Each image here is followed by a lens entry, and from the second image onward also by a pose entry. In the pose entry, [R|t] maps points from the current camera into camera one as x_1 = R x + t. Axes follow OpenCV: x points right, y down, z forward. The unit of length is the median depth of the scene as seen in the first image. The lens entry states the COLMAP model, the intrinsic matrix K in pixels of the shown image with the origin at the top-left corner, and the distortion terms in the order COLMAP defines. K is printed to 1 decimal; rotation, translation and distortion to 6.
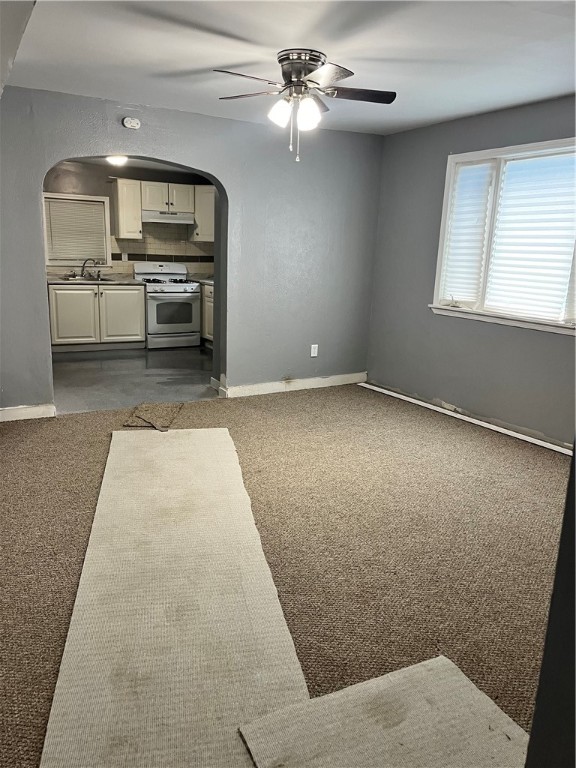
lens RADIAL K [[595.8, 0, 288.0], [0, 595.8, 384.0], [0, 0, 1]] dist [0.034259, -0.001154]
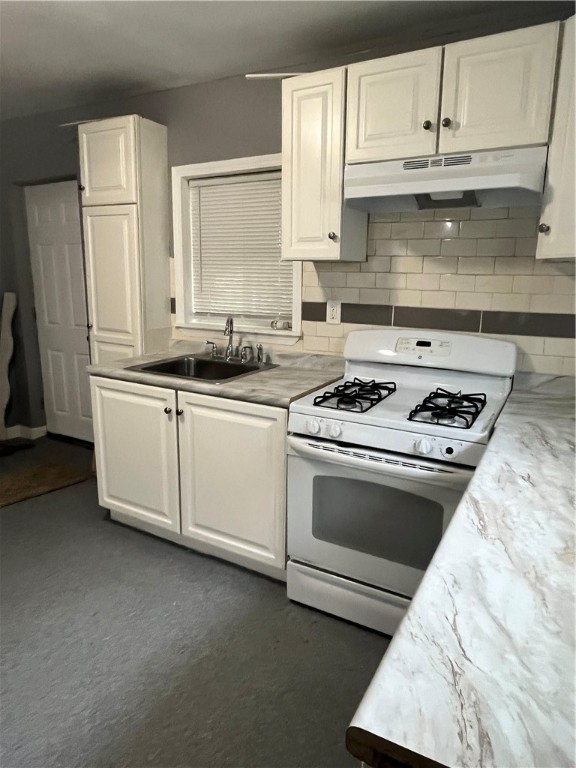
lens RADIAL K [[493.3, 0, 288.0], [0, 493.3, 384.0], [0, 0, 1]] dist [-0.006773, -0.002425]
pose [[0.514080, 0.160741, -0.842546, -0.028675], [-0.189168, 0.979344, 0.071419, -0.189785], [0.836622, 0.122668, 0.533868, 0.839597]]
